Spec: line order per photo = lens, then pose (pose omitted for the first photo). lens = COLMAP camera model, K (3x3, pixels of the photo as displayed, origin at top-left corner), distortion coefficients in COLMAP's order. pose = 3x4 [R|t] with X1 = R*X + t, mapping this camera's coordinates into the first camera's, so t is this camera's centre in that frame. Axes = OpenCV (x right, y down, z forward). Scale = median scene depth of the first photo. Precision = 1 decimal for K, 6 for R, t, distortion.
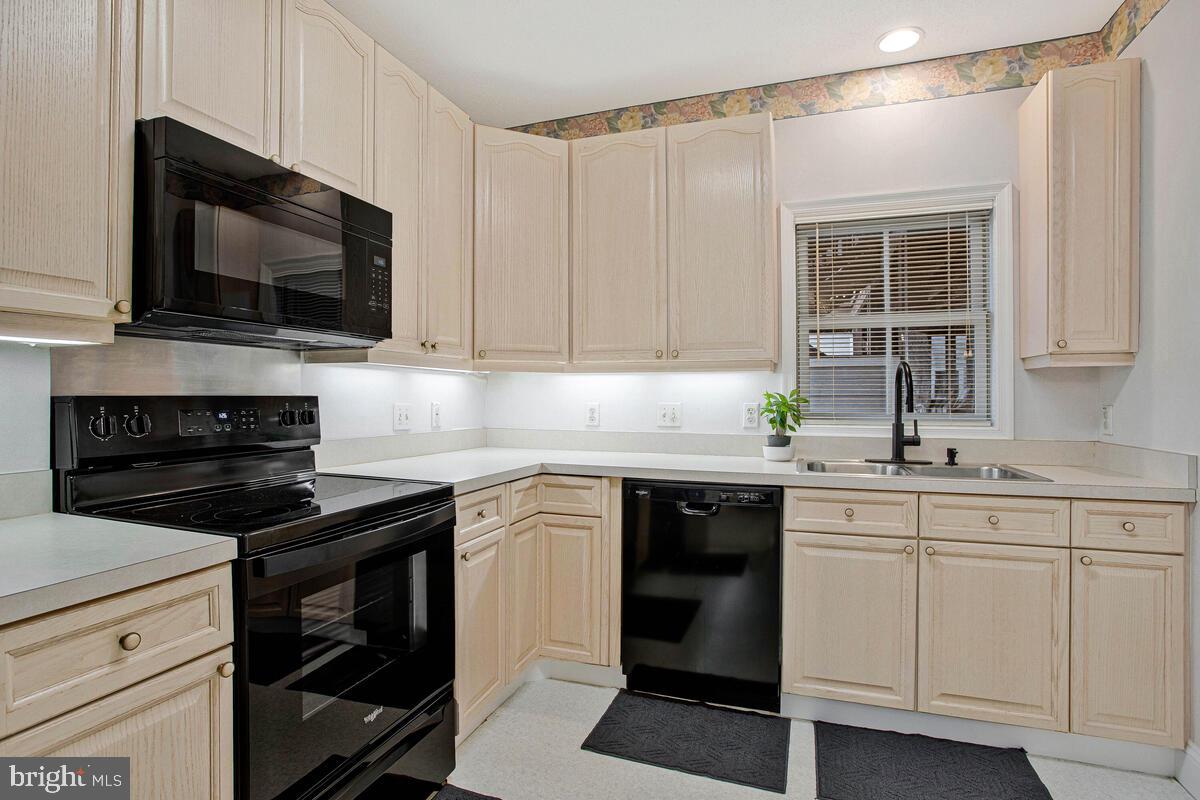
lens RADIAL K [[629.0, 0, 598.6], [0, 629.0, 368.4], [0, 0, 1]] dist [-0.070904, 0.025633]
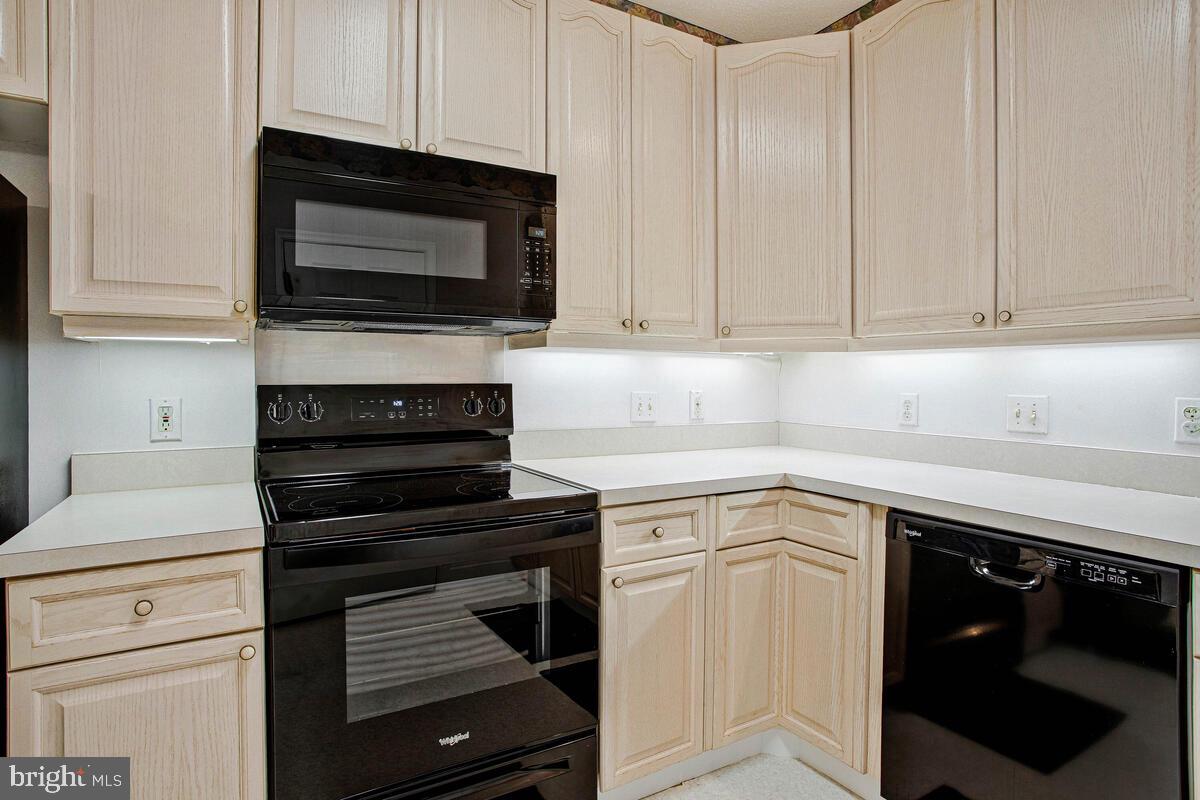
lens RADIAL K [[652.7, 0, 600.1], [0, 652.7, 377.3], [0, 0, 1]] dist [-0.070296, 0.044448]
pose [[0.749946, -0.000406, -0.661498, 0.306736], [0.028587, 0.999085, 0.031797, 0.006574], [0.660881, -0.042757, 0.749272, 0.336435]]
